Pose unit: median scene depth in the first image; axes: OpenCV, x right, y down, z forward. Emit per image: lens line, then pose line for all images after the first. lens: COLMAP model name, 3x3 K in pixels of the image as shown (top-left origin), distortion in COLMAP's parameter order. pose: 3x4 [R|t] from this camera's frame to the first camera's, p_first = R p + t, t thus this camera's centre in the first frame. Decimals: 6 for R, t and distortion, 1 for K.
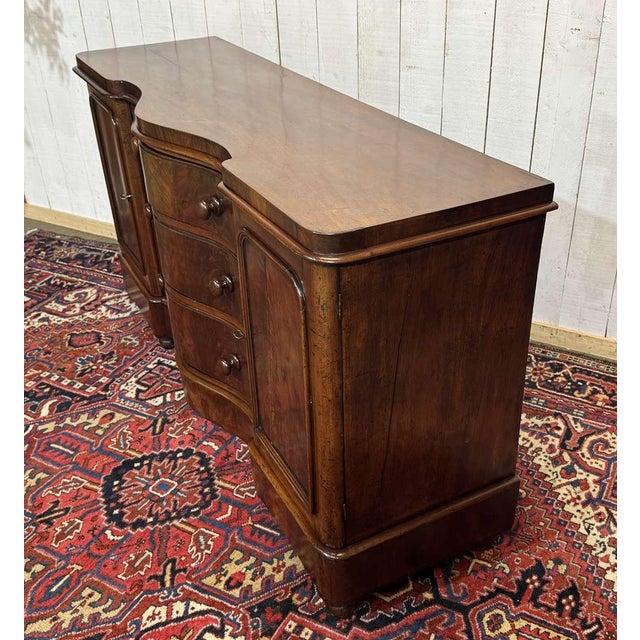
lens RADIAL K [[742.6, 0, 344.0], [0, 742.6, 321.2], [0, 0, 1]] dist [0.090747, 0.000000]
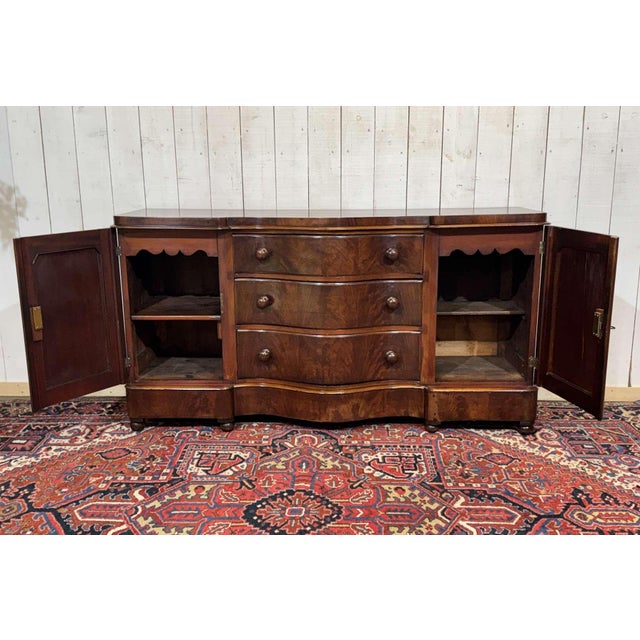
lens RADIAL K [[702.6, 0, 301.0], [0, 702.6, 320.8], [0, 0, 1]] dist [0.030108, 0.000000]
pose [[0.908378, -0.082834, 0.409864, -0.673013], [0.207353, 0.940413, -0.269495, 0.236657], [-0.363118, 0.329789, 0.871427, -0.112643]]
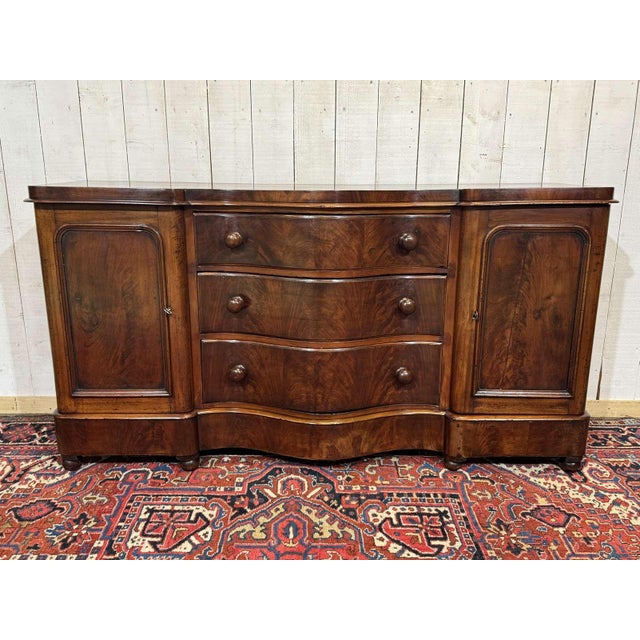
lens RADIAL K [[600.9, 0, 310.4], [0, 600.9, 320.3], [0, 0, 1]] dist [0.007334, 0.000000]
pose [[0.885187, -0.099158, 0.454545, -0.471838], [0.220233, 0.949928, -0.221661, 0.051749], [-0.409805, 0.296317, 0.862703, 0.318180]]
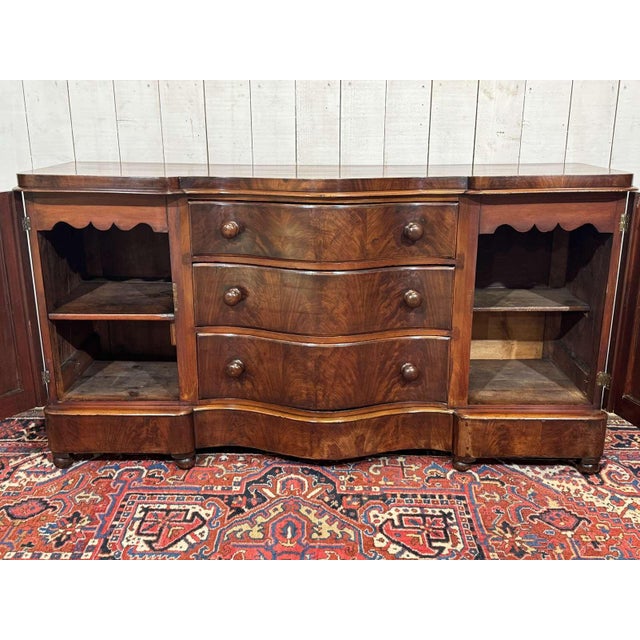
lens RADIAL K [[702.6, 0, 308.7], [0, 702.6, 321.6], [0, 0, 1]] dist [0.030108, 0.000000]
pose [[0.896473, -0.111603, 0.428812, -0.498110], [0.212654, 0.957391, -0.195402, 0.058893], [-0.388734, 0.266361, 0.882008, 0.211062]]
